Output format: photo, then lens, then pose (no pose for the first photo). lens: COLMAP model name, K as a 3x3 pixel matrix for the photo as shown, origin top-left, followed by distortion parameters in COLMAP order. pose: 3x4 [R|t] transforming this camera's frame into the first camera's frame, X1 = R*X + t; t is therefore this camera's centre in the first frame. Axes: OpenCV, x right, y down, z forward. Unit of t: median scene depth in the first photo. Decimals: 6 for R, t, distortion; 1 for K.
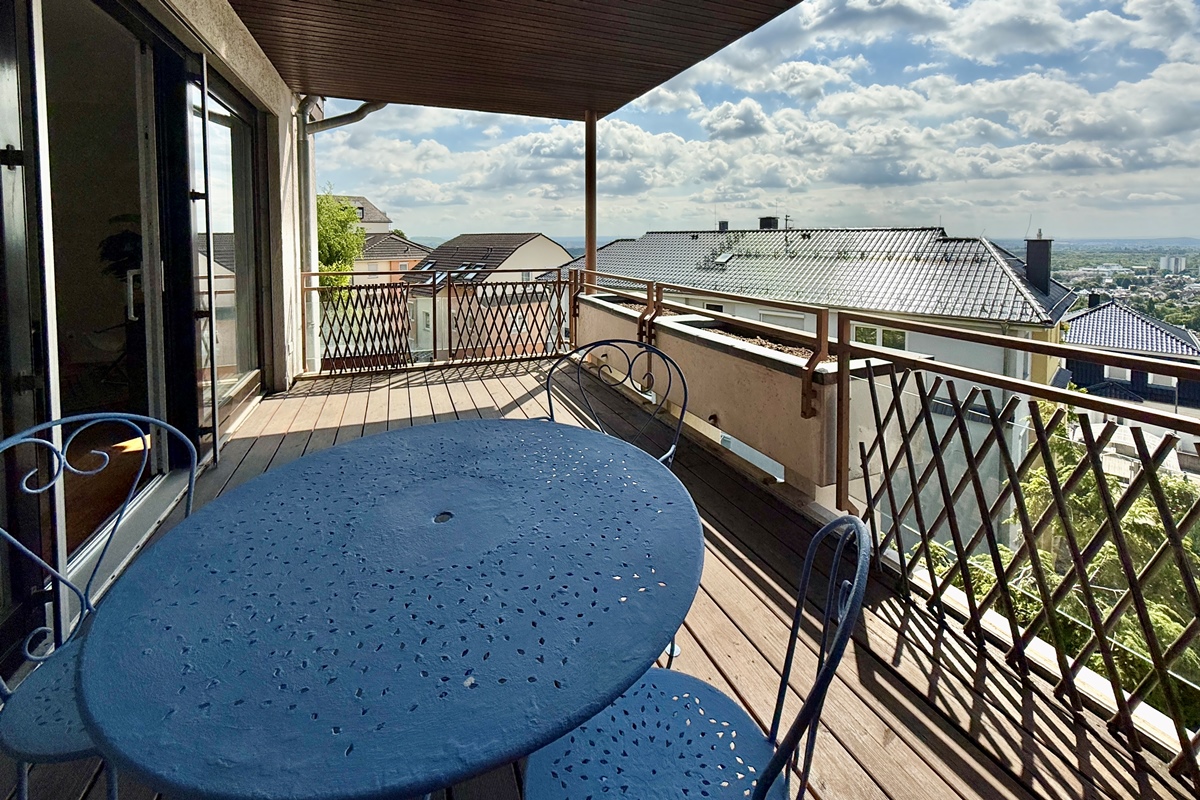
lens RADIAL K [[510.2, 0, 600.0], [0, 510.2, 400.0], [0, 0, 1]] dist [-0.002450, -0.000367]
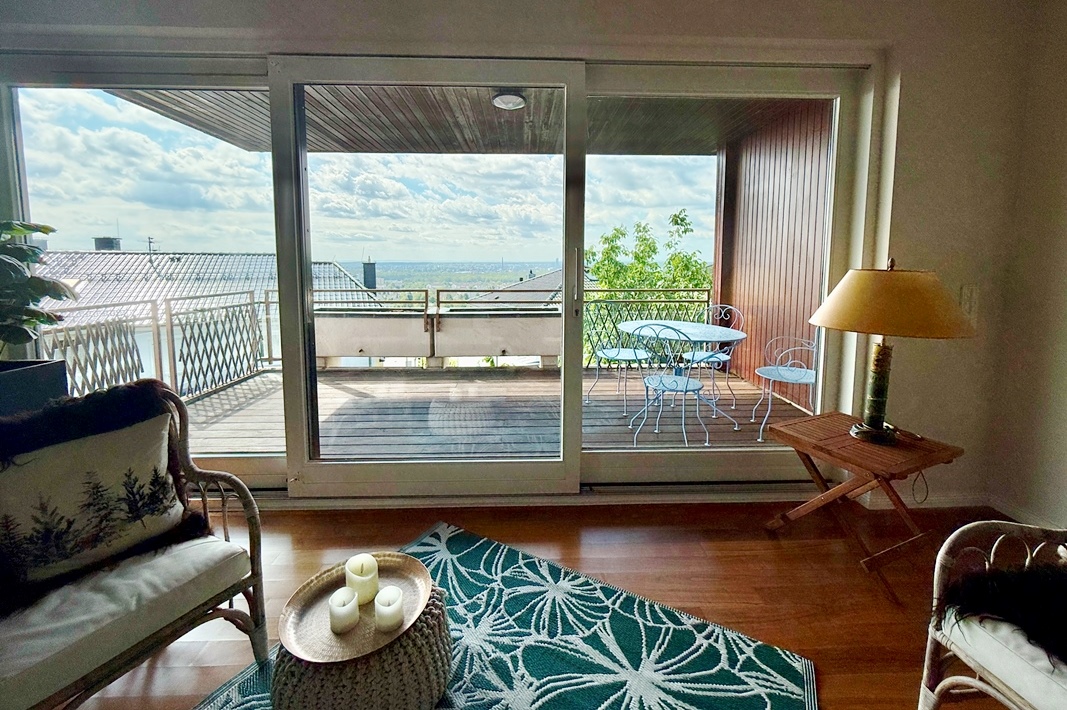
lens RADIAL K [[453.6, 0, 533.5], [0, 453.6, 355.0], [0, 0, 1]] dist [-0.002450, -0.000367]
pose [[0.338254, -0.187510, 0.922184, -0.218225], [0.278735, 0.955938, 0.092134, -0.024715], [-0.898828, 0.225880, 0.375616, 0.067948]]
